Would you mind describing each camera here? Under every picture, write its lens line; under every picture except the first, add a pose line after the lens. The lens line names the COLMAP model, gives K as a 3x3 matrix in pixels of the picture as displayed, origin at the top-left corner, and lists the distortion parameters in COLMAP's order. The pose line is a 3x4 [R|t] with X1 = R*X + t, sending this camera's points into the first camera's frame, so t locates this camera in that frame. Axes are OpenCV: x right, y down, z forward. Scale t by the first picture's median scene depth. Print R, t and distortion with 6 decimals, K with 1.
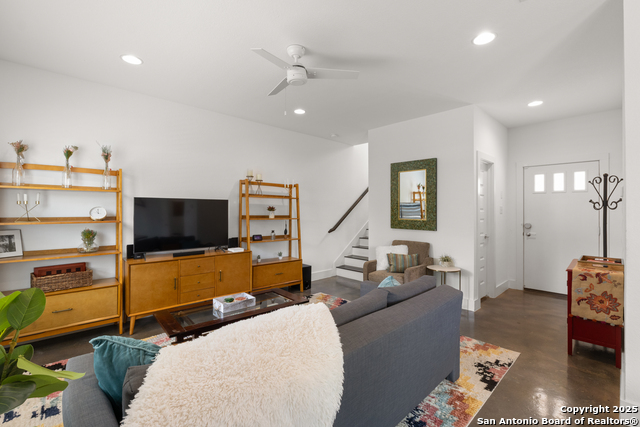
lens RADIAL K [[286.8, 0, 320.1], [0, 286.8, 209.6], [0, 0, 1]] dist [0.001057, 0.000436]
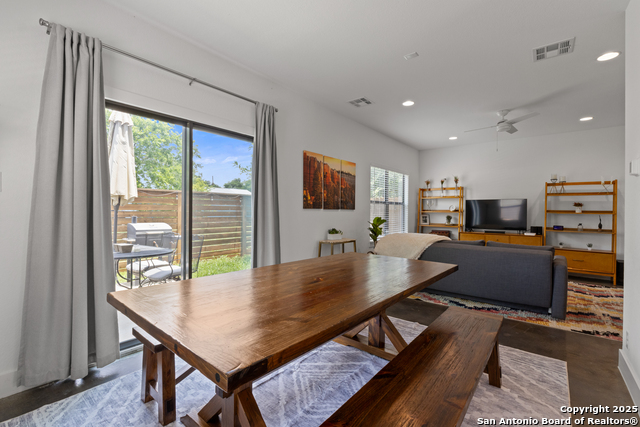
lens RADIAL K [[286.8, 0, 317.8], [0, 286.8, 212.2], [0, 0, 1]] dist [0.001057, 0.000436]
pose [[0.124385, 0.002396, -0.992231, 0.886421], [-0.004138, 0.999990, 0.001896, 0.030908], [0.992225, 0.003870, 0.124394, -0.192491]]
